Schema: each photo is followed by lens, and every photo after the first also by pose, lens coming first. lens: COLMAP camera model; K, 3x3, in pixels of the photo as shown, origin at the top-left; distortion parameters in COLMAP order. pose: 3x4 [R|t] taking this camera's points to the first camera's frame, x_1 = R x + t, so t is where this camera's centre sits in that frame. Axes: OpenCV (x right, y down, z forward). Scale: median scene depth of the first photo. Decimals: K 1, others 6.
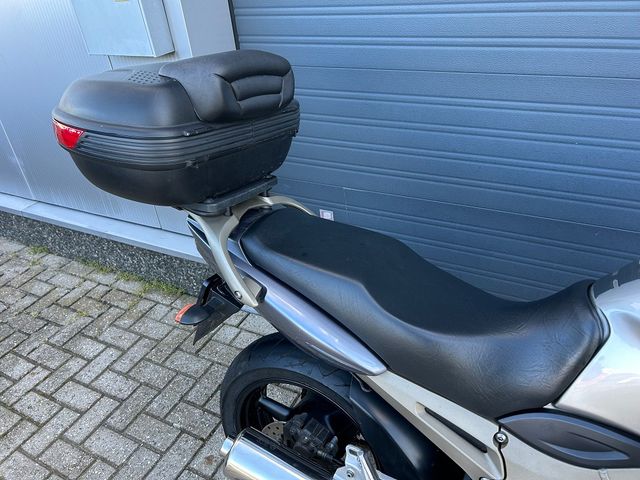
lens RADIAL K [[486.4, 0, 320.0], [0, 486.4, 240.0], [0, 0, 1]] dist [0.049558, -0.071624]
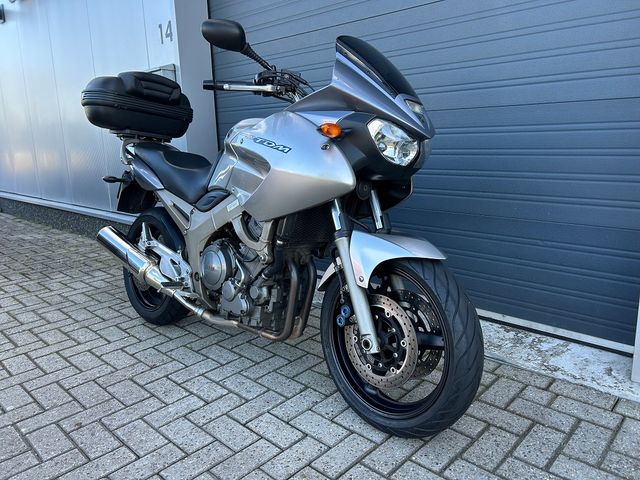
lens RADIAL K [[486.4, 0, 320.0], [0, 486.4, 240.0], [0, 0, 1]] dist [0.049558, -0.071624]
pose [[0.959488, 0.110640, -0.259118, 0.892829], [-0.189707, 0.933655, -0.303808, 0.641112], [0.208314, 0.340657, 0.916820, -0.536108]]
